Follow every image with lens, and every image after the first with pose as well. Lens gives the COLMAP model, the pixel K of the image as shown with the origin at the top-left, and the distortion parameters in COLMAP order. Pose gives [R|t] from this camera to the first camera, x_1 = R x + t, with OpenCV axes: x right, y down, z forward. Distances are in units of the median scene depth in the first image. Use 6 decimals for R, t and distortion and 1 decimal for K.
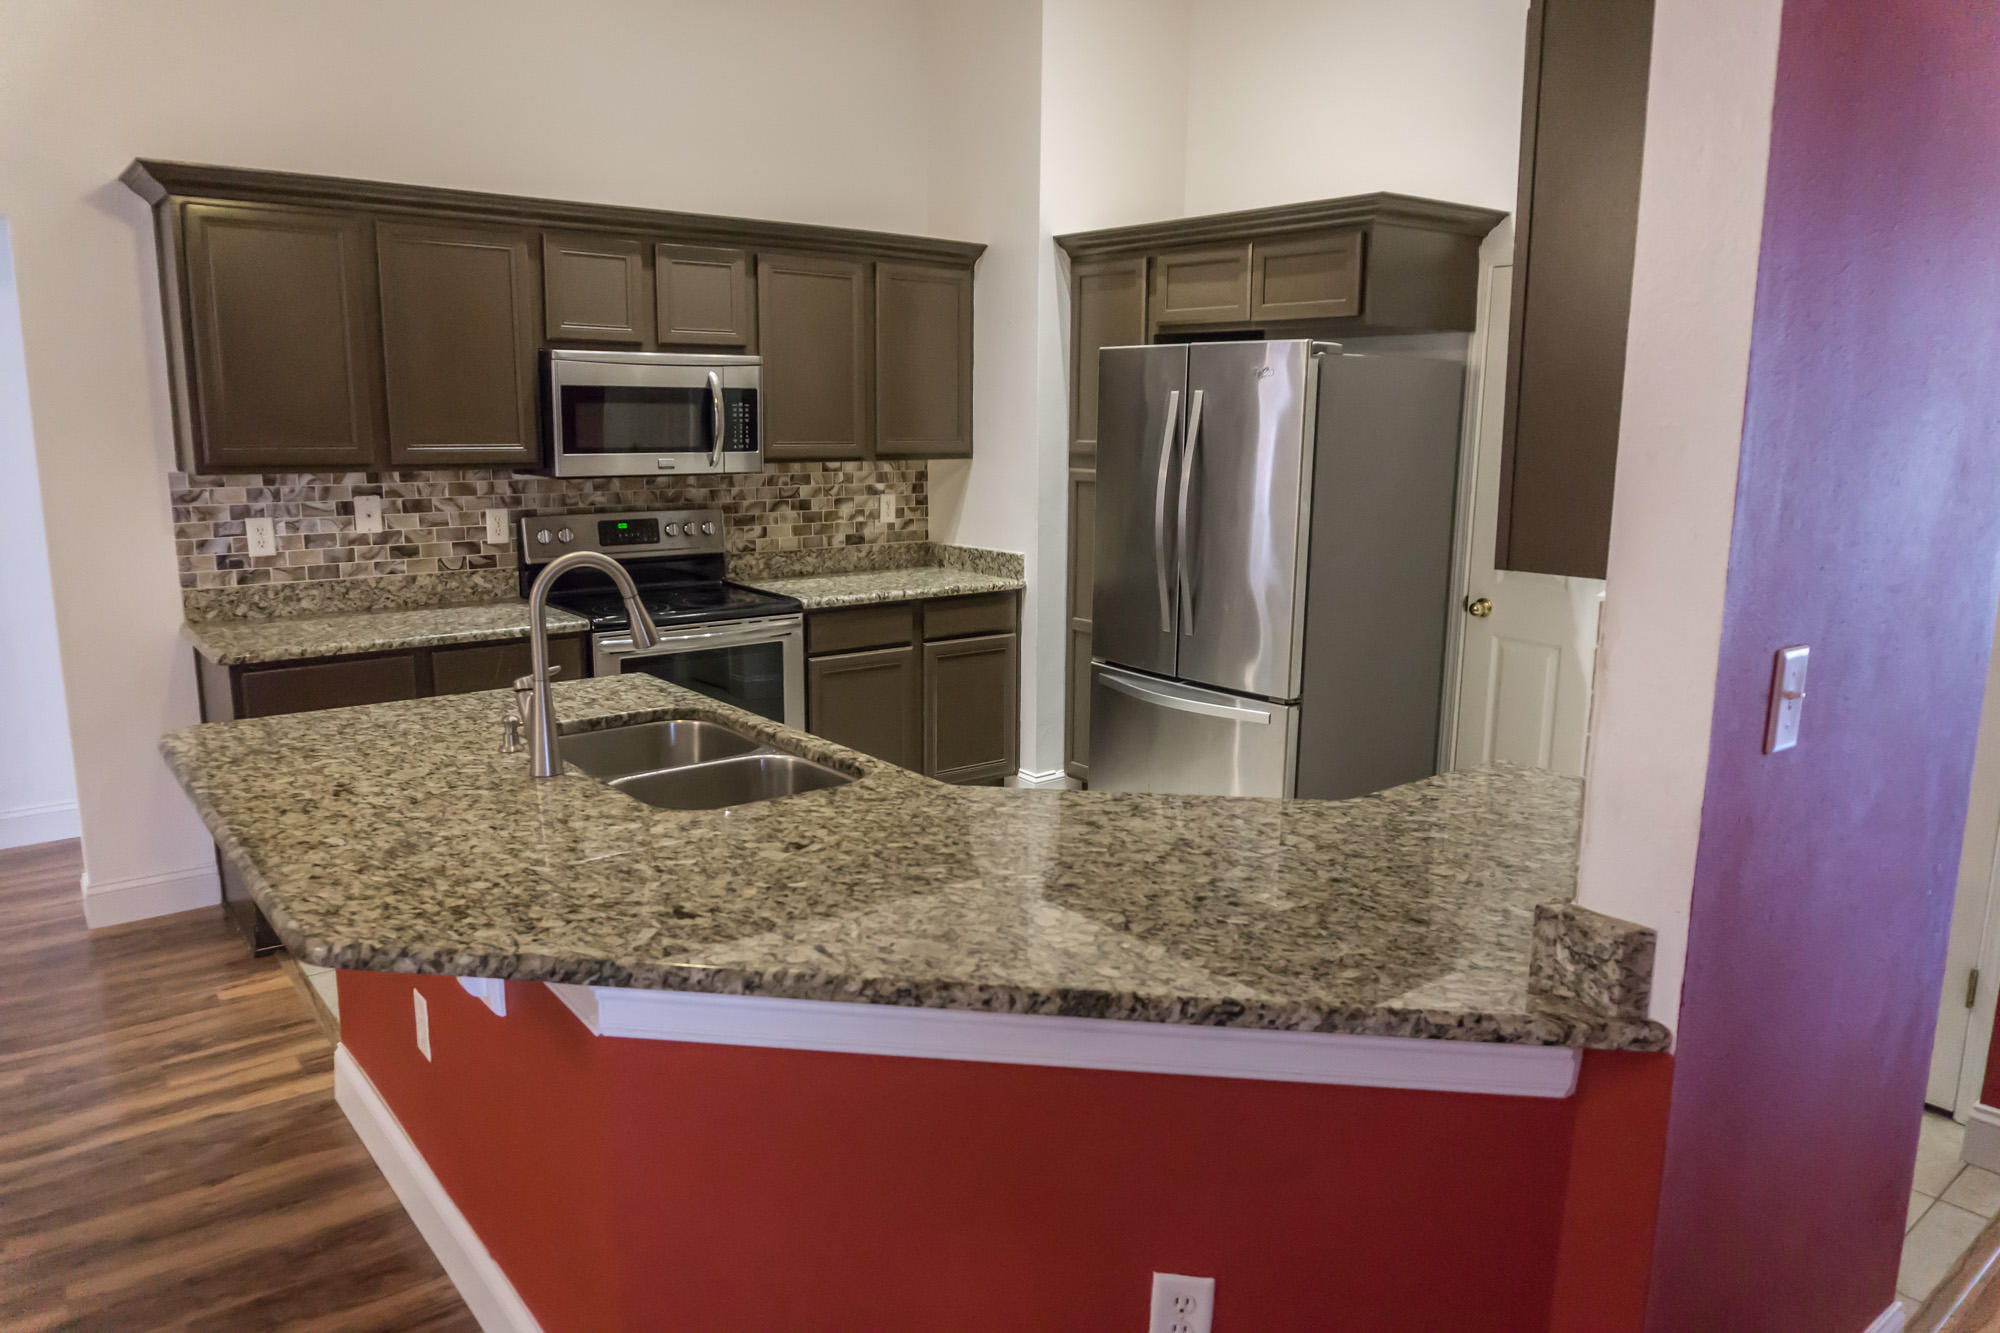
lens RADIAL K [[1332.2, 0, 998.4], [0, 1332.2, 665.0], [0, 0, 1]] dist [-0.022058, -0.003997]
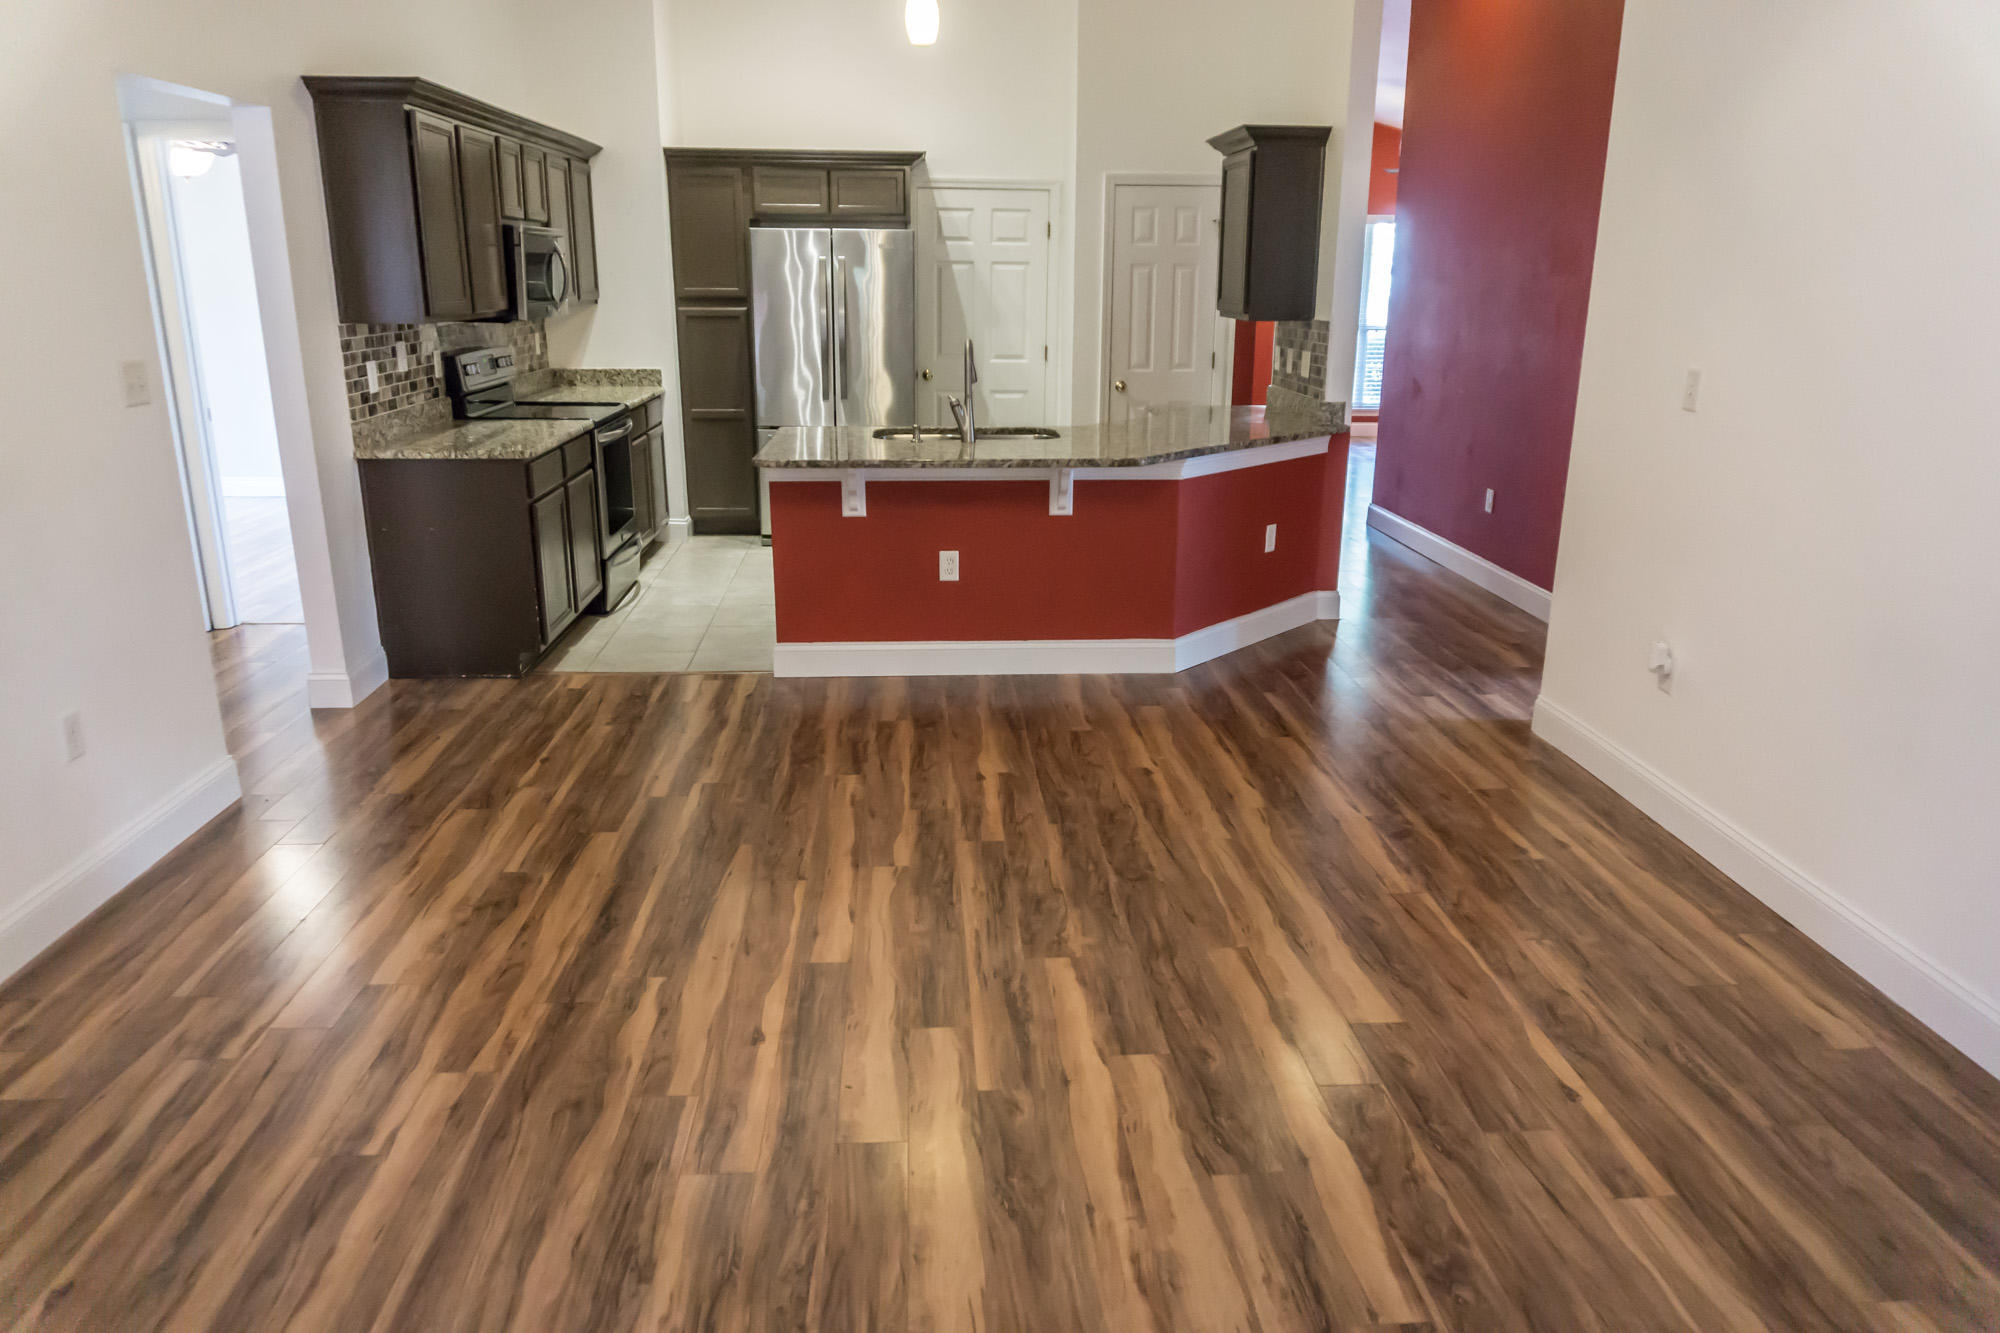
lens RADIAL K [[1331.6, 0, 1000.0], [0, 1331.6, 666.5], [0, 0, 1]] dist [-0.025025, 0.001938]
pose [[0.576008, -0.237921, 0.782054, -1.287248], [0.148527, 0.971243, 0.186082, 0.024063], [-0.803838, 0.008971, 0.594781, -0.212730]]
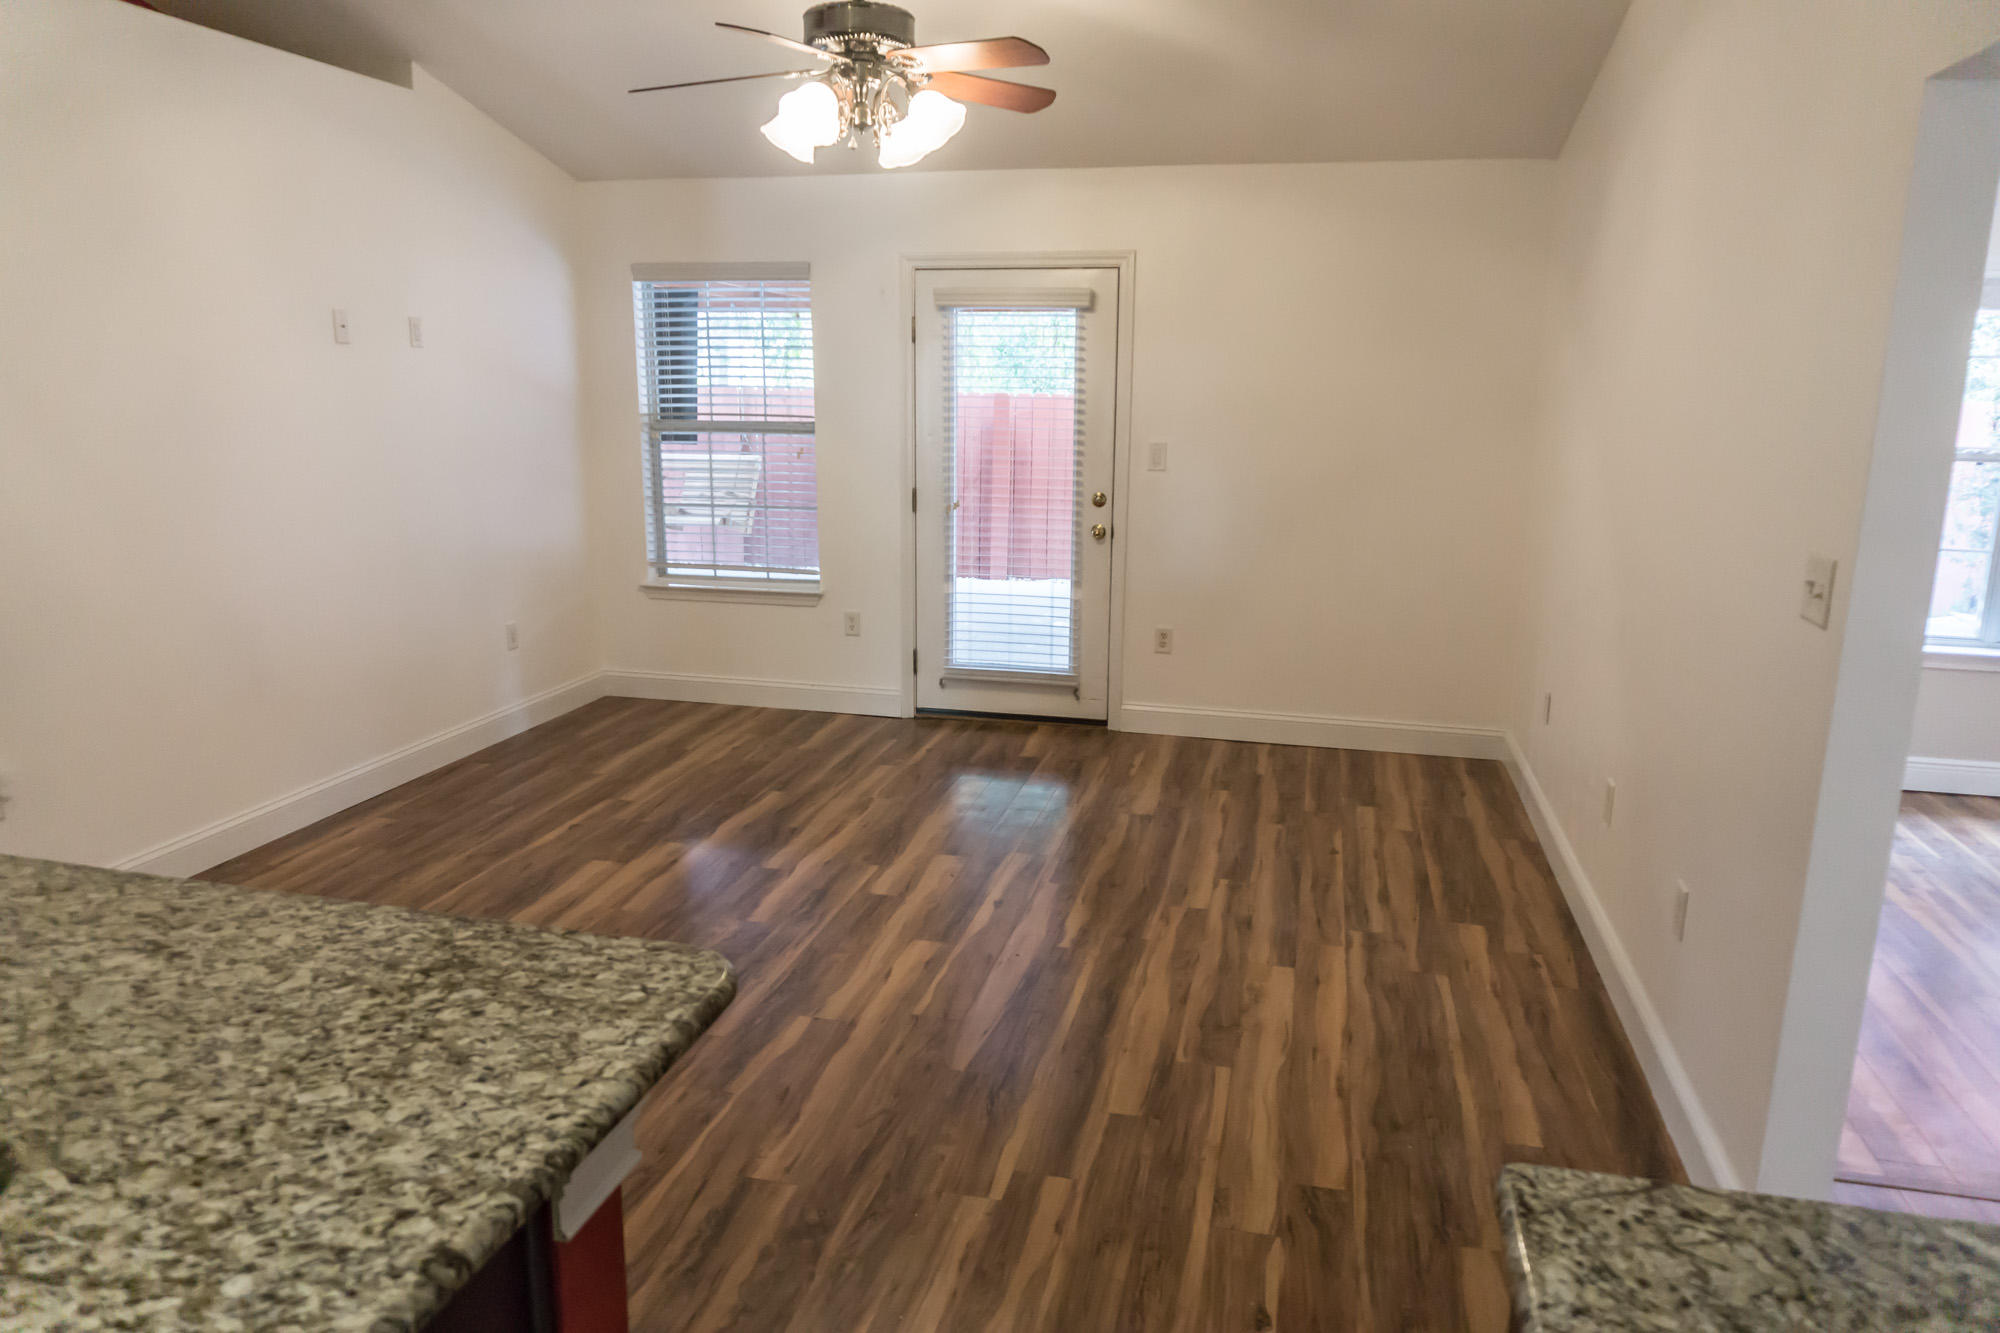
lens RADIAL K [[1332.2, 0, 998.4], [0, 1332.2, 665.0], [0, 0, 1]] dist [-0.022058, -0.003997]
pose [[-0.791278, 0.109618, -0.601550, -0.255035], [-0.134409, 0.928554, 0.346008, -0.202251], [0.596501, 0.354642, -0.720011, 0.990915]]
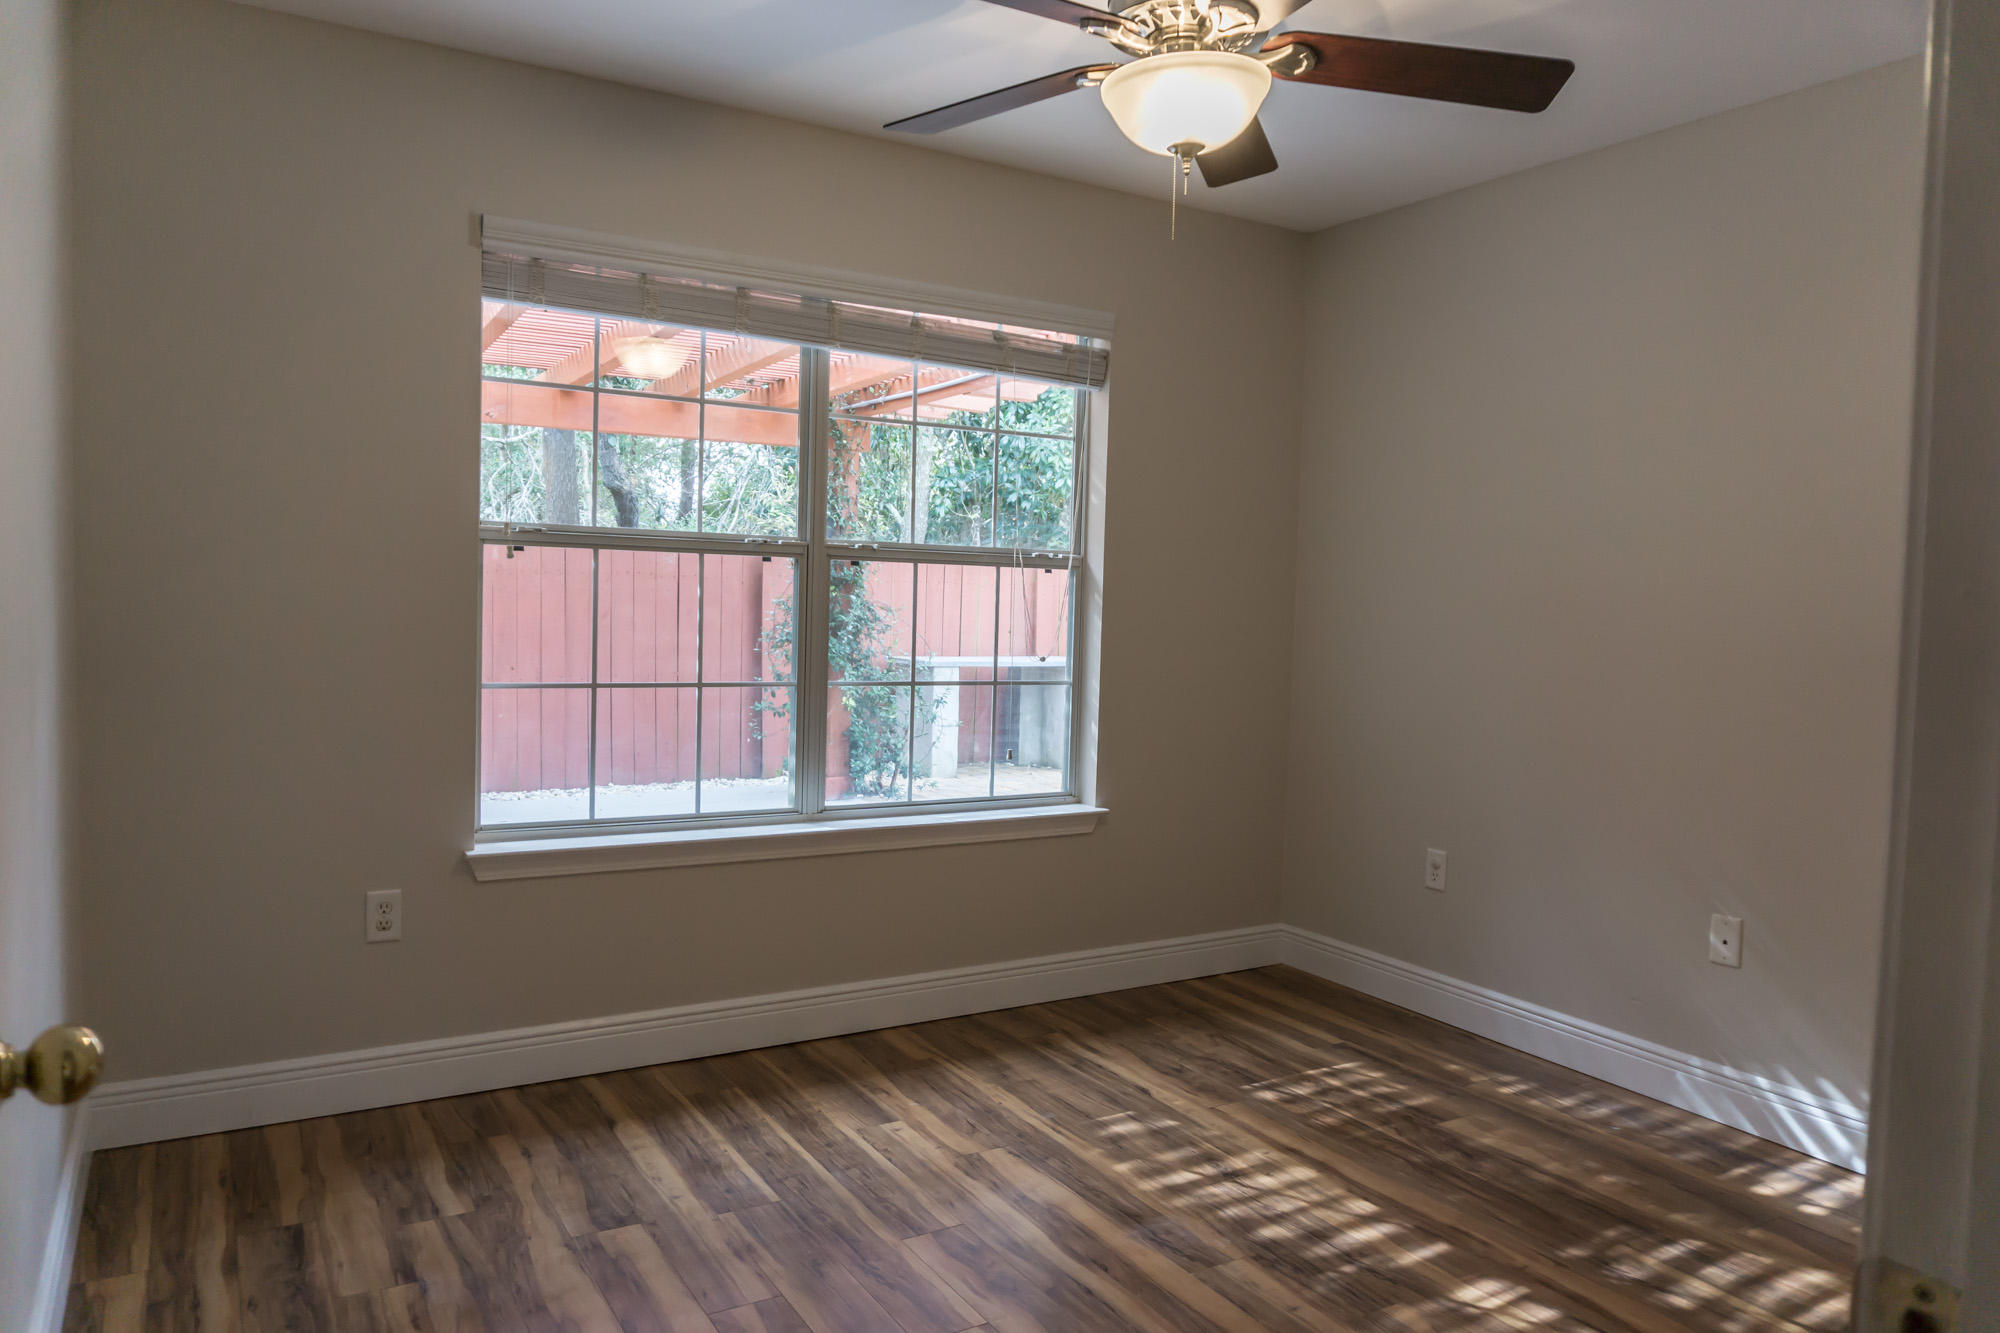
lens RADIAL K [[1331.6, 0, 1000.0], [0, 1331.6, 666.5], [0, 0, 1]] dist [-0.025025, 0.001938]
pose [[-0.131605, 0.039619, -0.990510, -0.941908], [-0.213071, 0.974716, 0.067297, -0.092291], [0.968133, 0.219905, -0.119836, 0.844494]]
